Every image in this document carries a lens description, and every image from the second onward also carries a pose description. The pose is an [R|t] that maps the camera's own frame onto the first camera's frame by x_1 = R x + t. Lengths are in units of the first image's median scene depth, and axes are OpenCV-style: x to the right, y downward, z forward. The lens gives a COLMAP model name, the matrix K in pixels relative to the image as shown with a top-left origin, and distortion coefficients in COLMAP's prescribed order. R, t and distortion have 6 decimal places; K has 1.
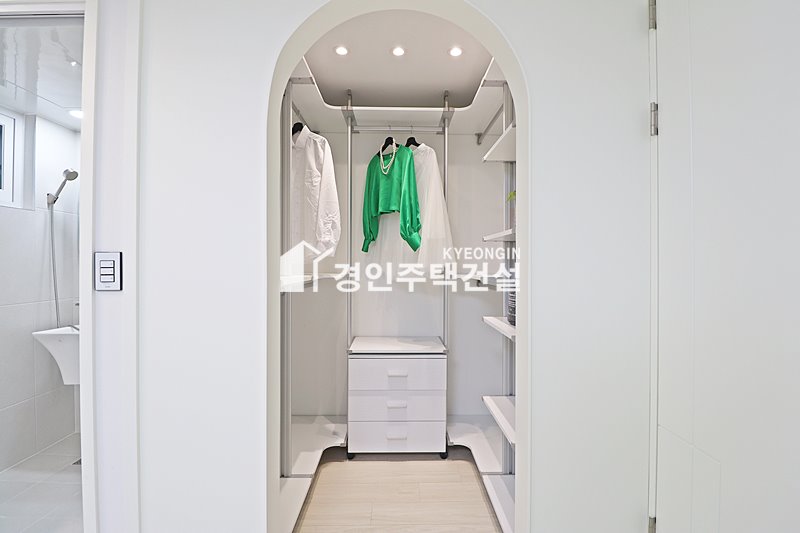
lens RADIAL K [[374.9, 0, 398.3], [0, 374.9, 265.2], [0, 0, 1]] dist [-0.002543, -0.016927]
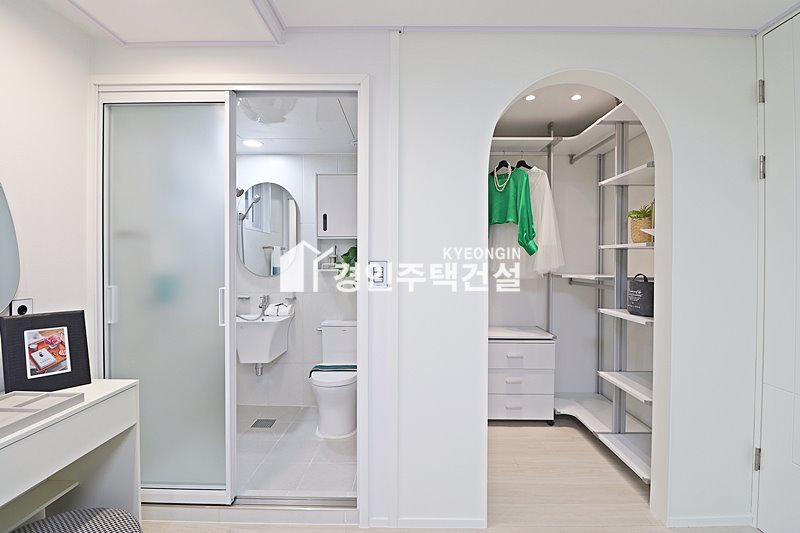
lens RADIAL K [[375.0, 0, 405.0], [0, 375.0, 264.8], [0, 0, 1]] dist [0.000839, -0.013468]
pose [[0.999692, 0.003609, -0.024549, -0.324908], [-0.003432, 0.999968, 0.007236, -0.013495], [0.024574, -0.007150, 0.999672, -0.227549]]
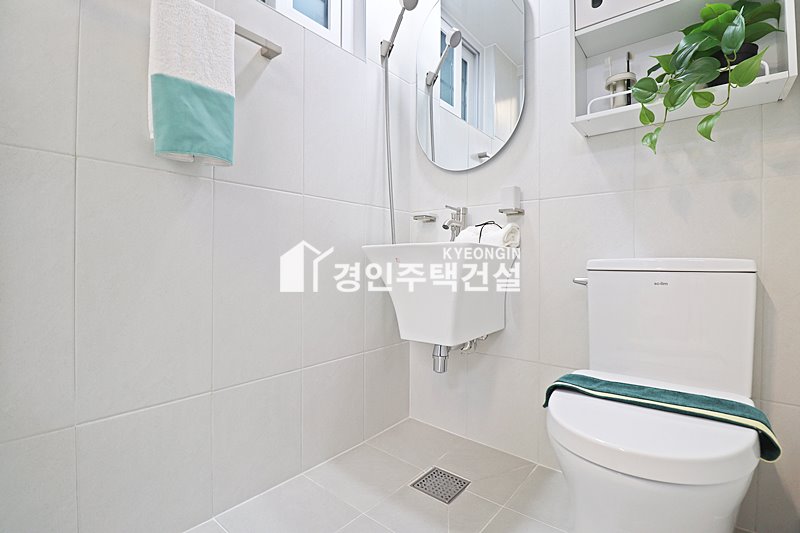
lens RADIAL K [[375.0, 0, 405.0], [0, 375.0, 264.8], [0, 0, 1]] dist [0.000839, -0.013468]
pose [[0.769525, 0.005427, -0.638593, -0.515551], [-0.002434, 0.999982, 0.005566, 0.199798], [0.638612, -0.002729, 0.769524, 0.538524]]
